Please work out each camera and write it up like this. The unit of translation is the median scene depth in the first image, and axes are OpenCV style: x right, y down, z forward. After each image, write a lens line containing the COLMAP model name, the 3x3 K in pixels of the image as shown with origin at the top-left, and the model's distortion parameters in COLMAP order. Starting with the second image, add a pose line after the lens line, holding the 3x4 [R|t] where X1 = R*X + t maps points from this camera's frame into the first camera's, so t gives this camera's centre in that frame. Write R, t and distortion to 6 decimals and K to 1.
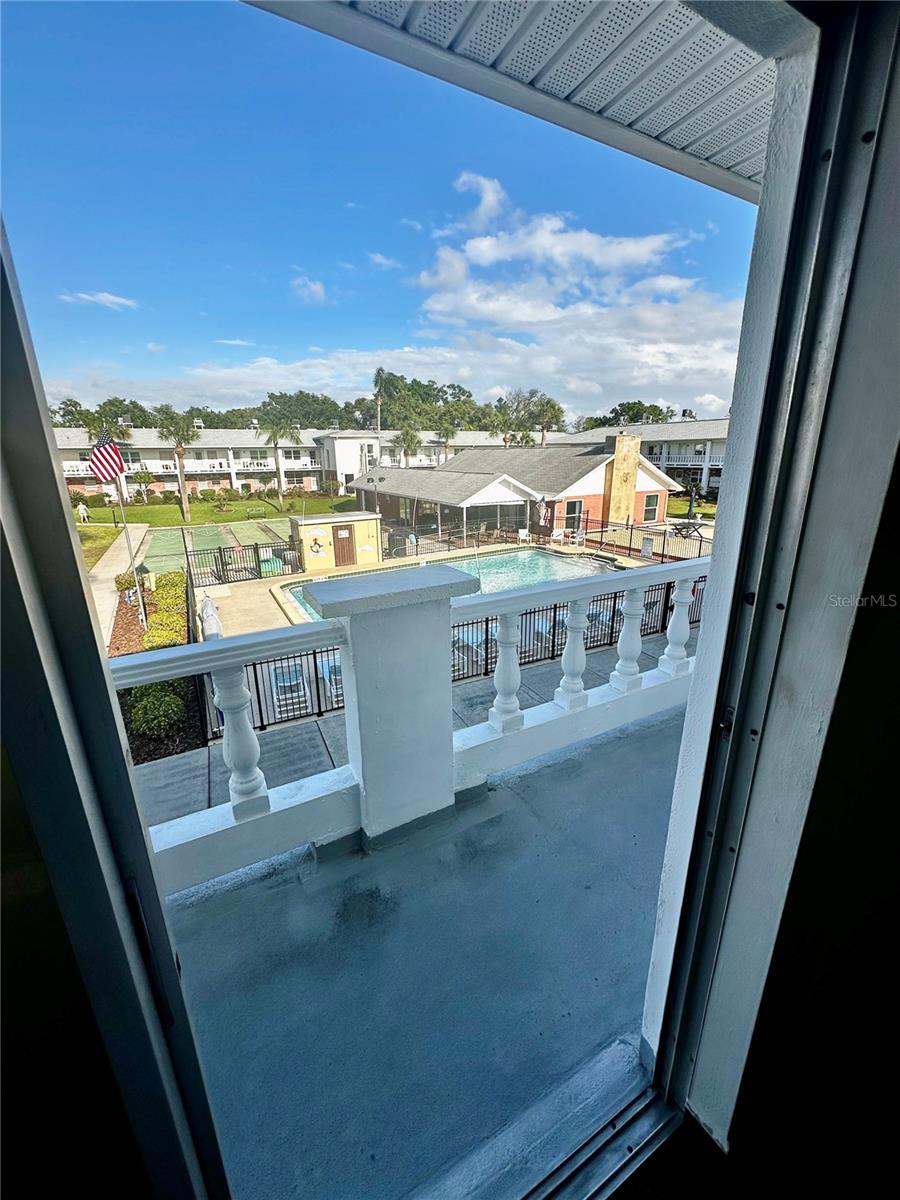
lens RADIAL K [[481.3, 0, 451.7], [0, 481.3, 596.4], [0, 0, 1]] dist [-0.001031, 0.000406]
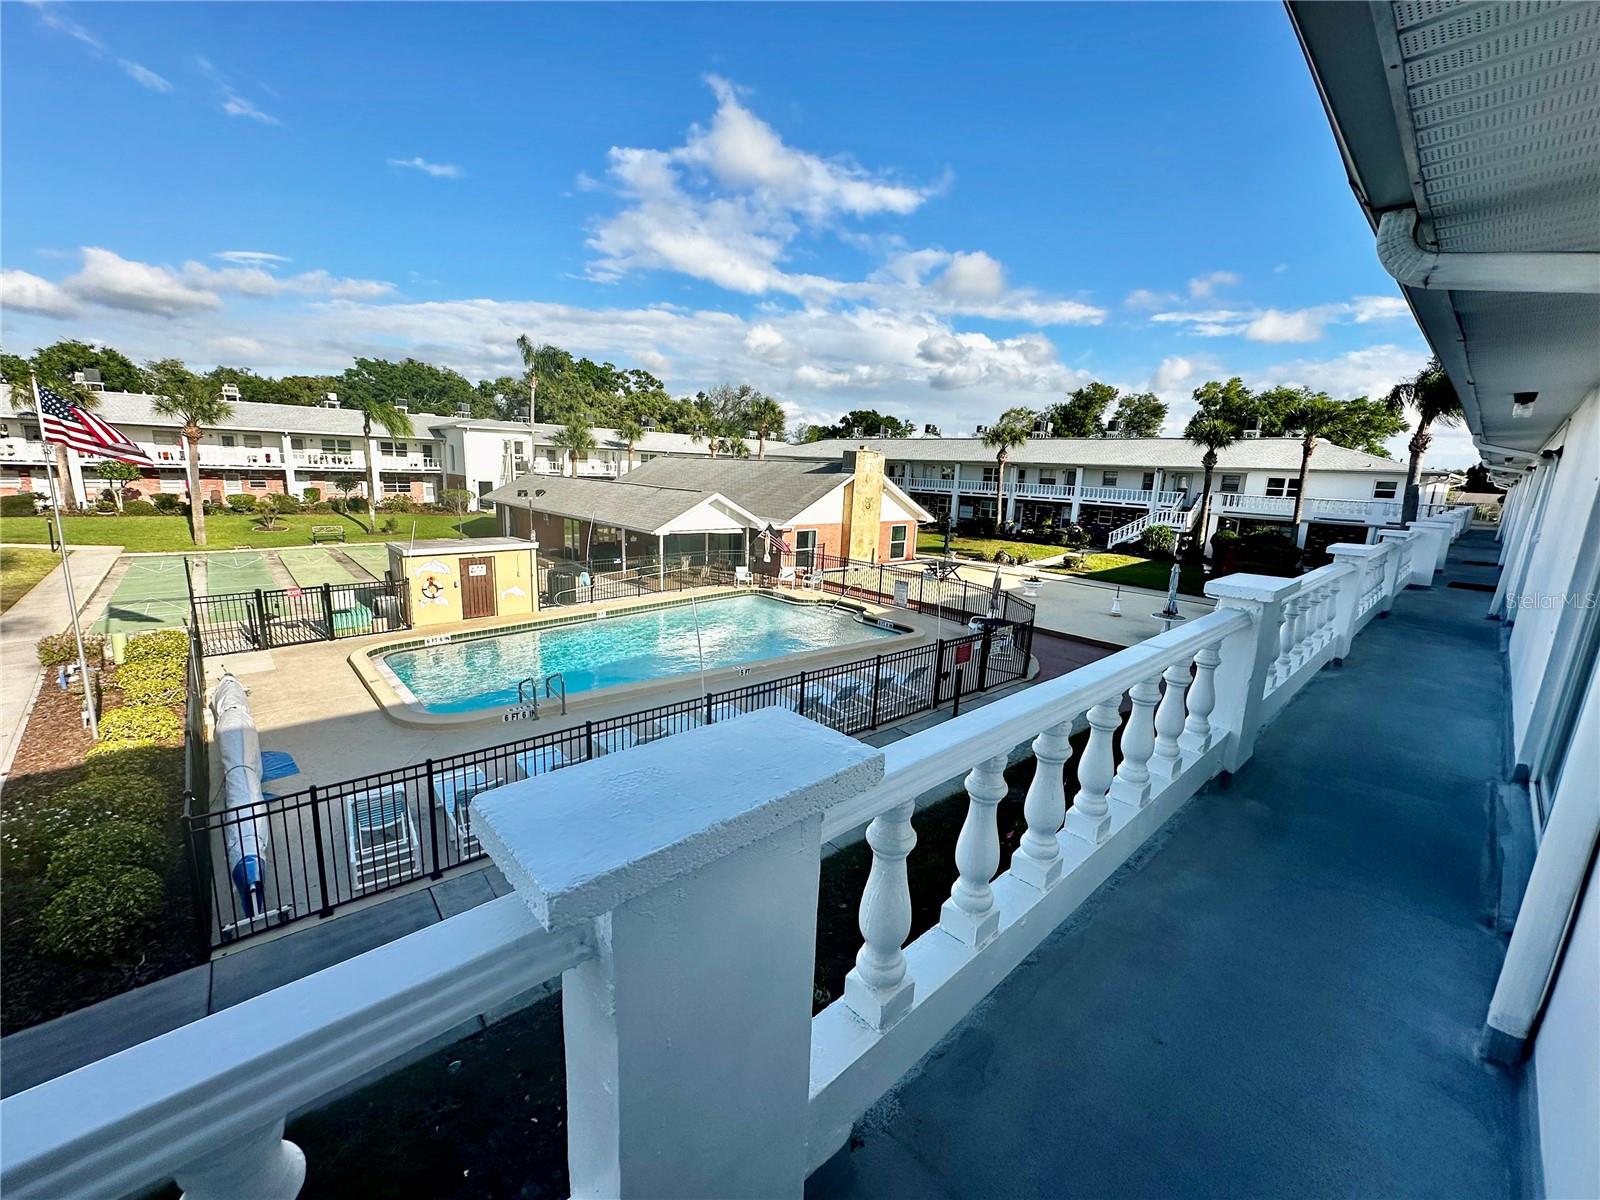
lens RADIAL K [[641.8, 0, 797.3], [0, 641.8, 596.0], [0, 0, 1]] dist [-0.001031, 0.000406]
pose [[0.968877, 0.004589, 0.247501, -0.011068], [0.016865, 0.996281, -0.084495, -0.008344], [-0.246968, 0.086039, 0.965196, 0.025321]]
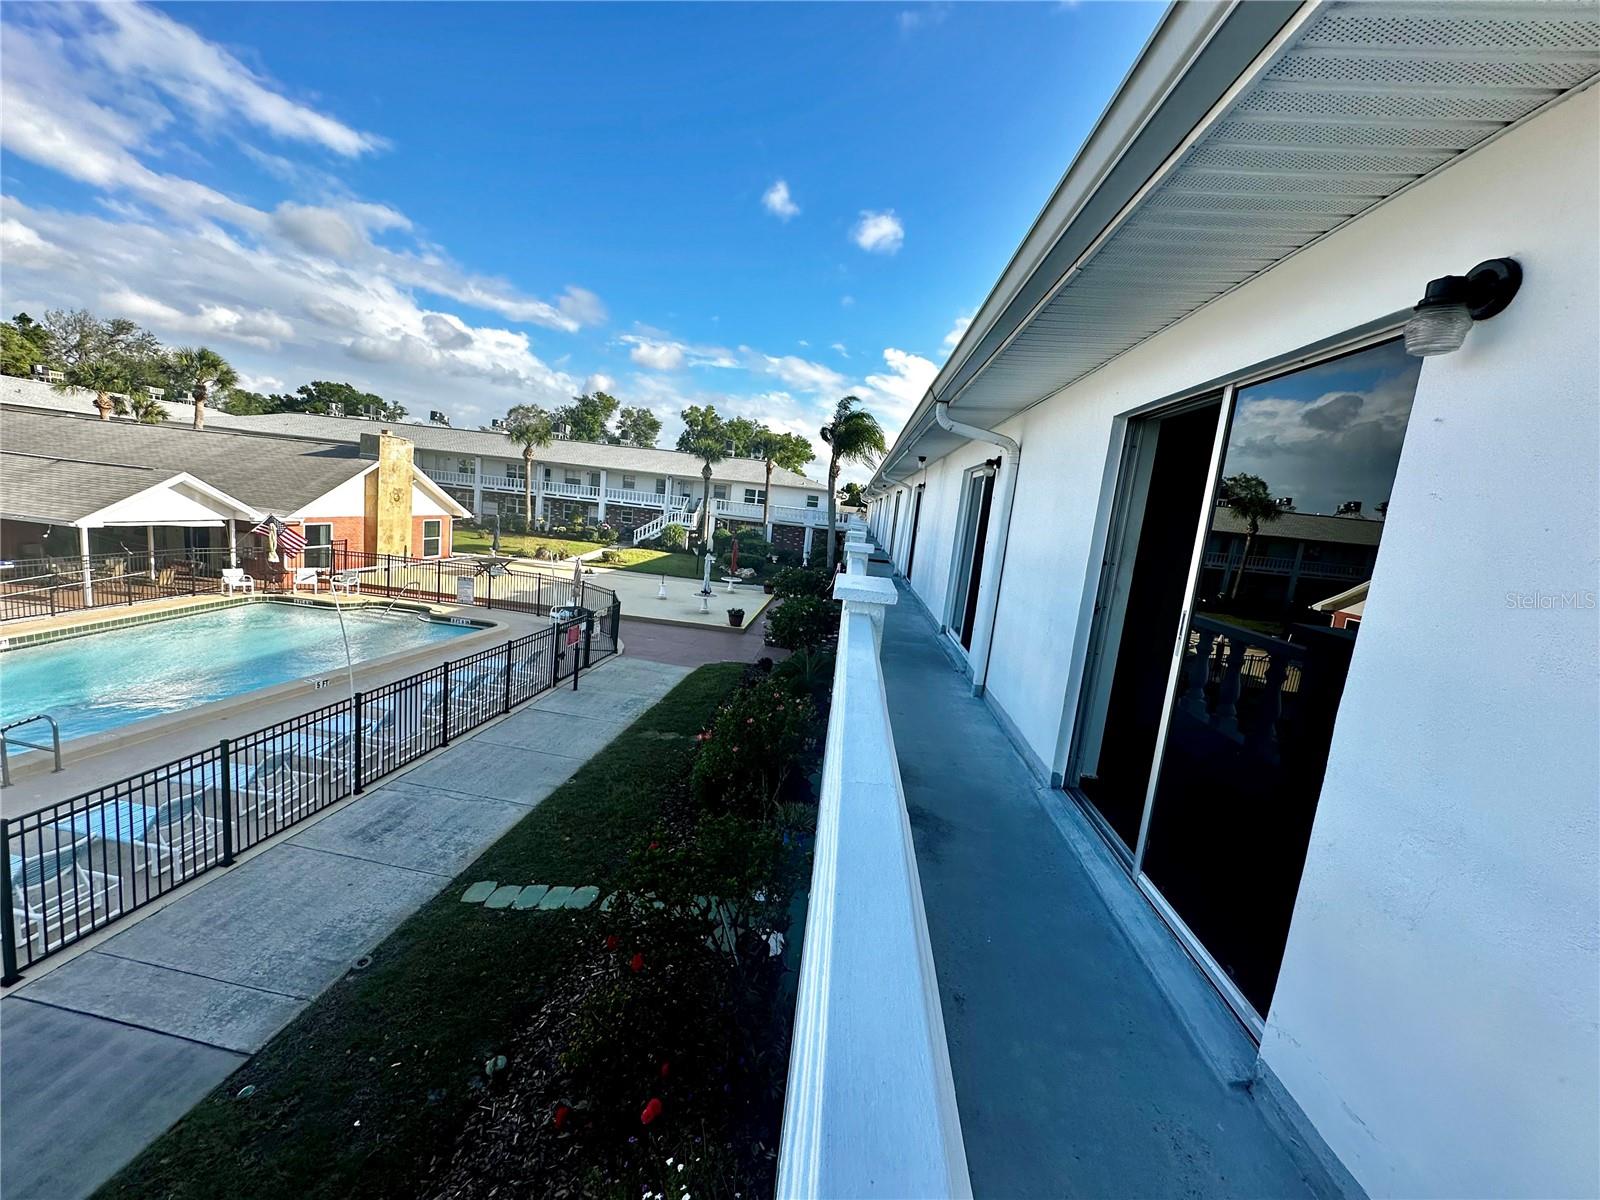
lens RADIAL K [[641.8, 0, 797.3], [0, 641.8, 596.0], [0, 0, 1]] dist [-0.001031, 0.000406]
pose [[0.551066, -0.050065, 0.832959, -0.105875], [0.130035, 0.991156, -0.026454, 0.001737], [-0.824268, 0.122891, 0.552703, 0.010377]]
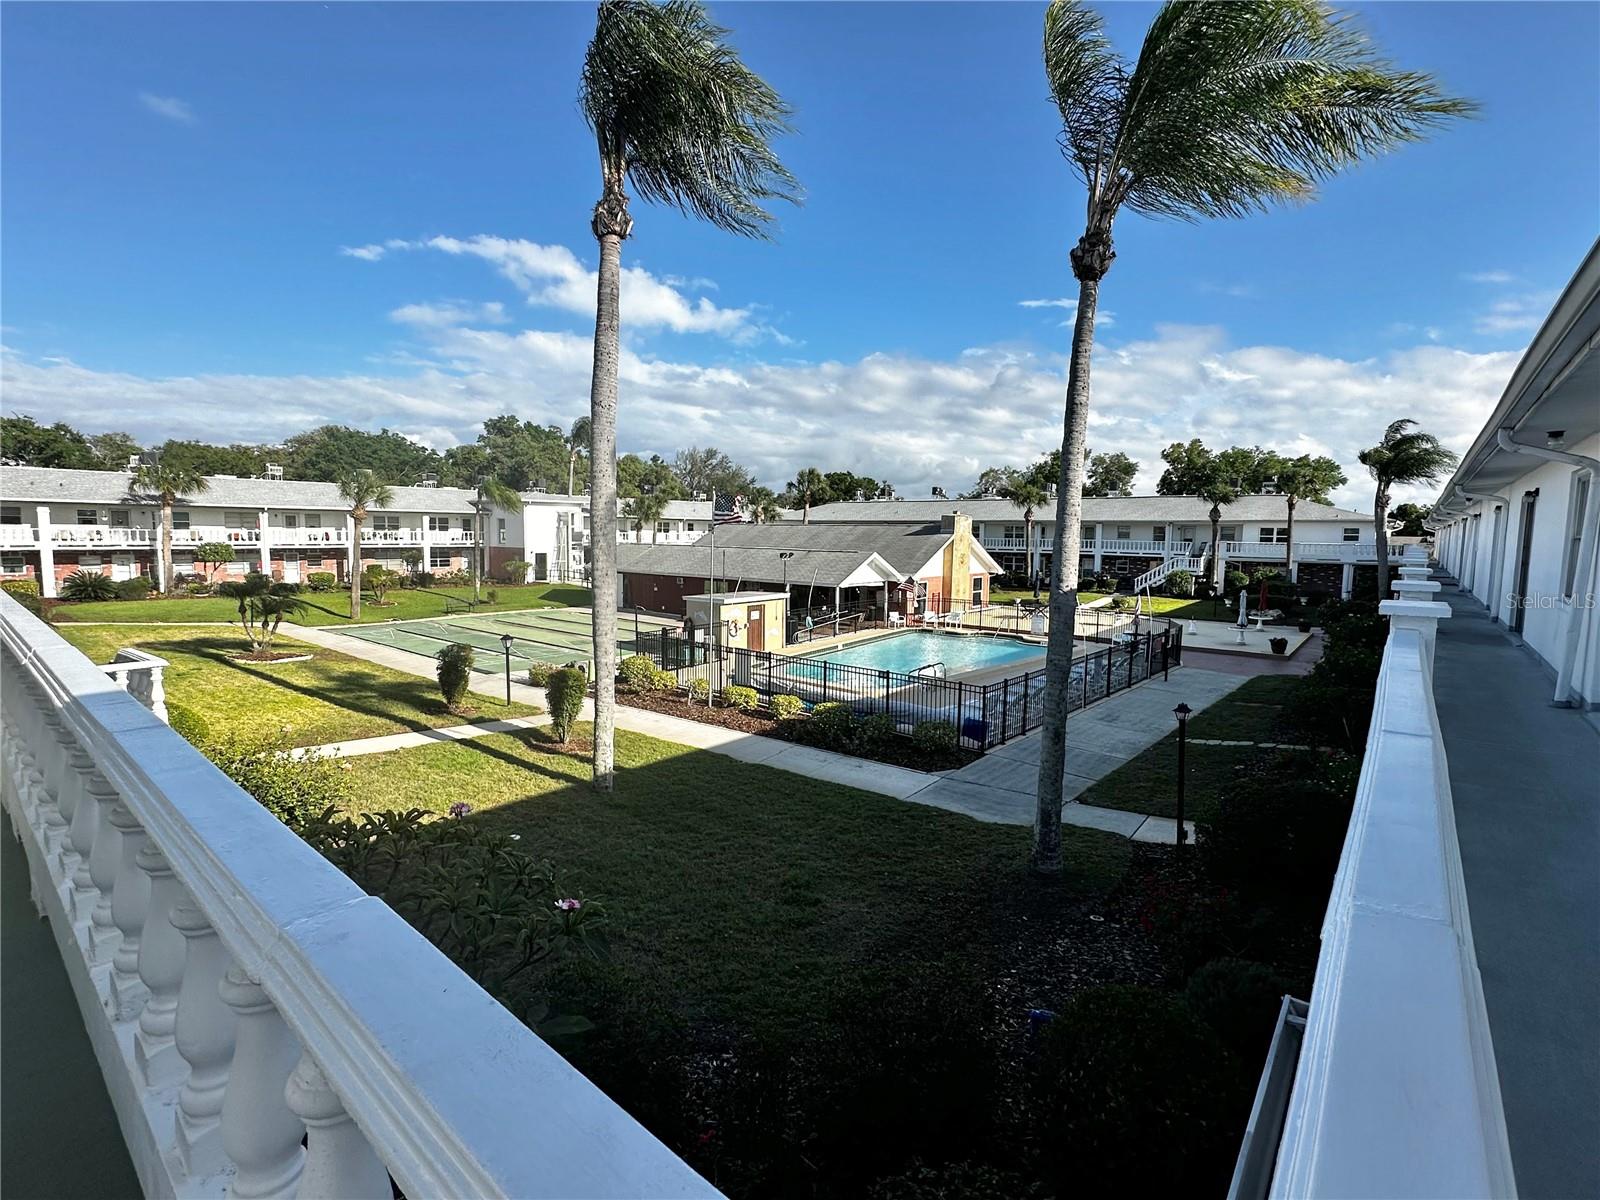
lens RADIAL K [[739.1, 0, 800.0], [0, 739.1, 600.0], [0, 0, 1]] dist [0.000058, 0.000218]
pose [[0.928866, -0.009005, 0.370307, -0.453778], [0.081352, 0.980256, -0.180224, 0.062822], [-0.361373, 0.197529, 0.911259, -0.172139]]
